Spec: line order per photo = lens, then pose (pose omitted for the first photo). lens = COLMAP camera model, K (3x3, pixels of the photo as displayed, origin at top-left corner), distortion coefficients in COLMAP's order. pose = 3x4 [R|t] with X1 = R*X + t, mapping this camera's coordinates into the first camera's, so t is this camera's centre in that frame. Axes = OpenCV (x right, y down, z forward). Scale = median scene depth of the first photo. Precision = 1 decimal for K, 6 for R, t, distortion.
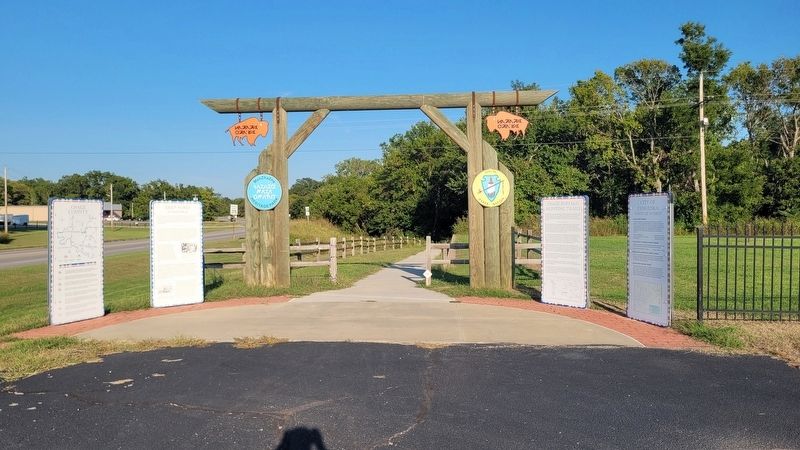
lens RADIAL K [[606.5, 0, 397.5], [0, 606.5, 217.9], [0, 0, 1]] dist [0.032133, -0.012282]
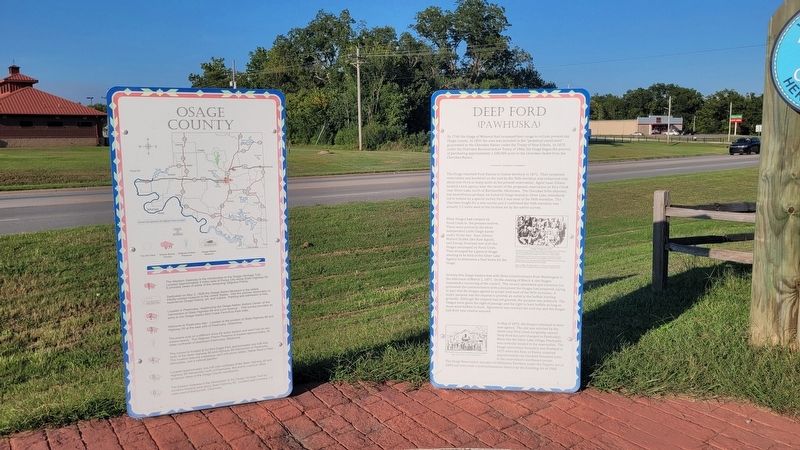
lens RADIAL K [[606.5, 0, 397.5], [0, 606.5, 217.9], [0, 0, 1]] dist [0.032133, -0.012282]
pose [[0.650439, 0.111071, -0.751394, -0.163744], [-0.005127, 0.989870, 0.141884, -0.006815], [0.759541, -0.088435, 0.644420, 0.837214]]
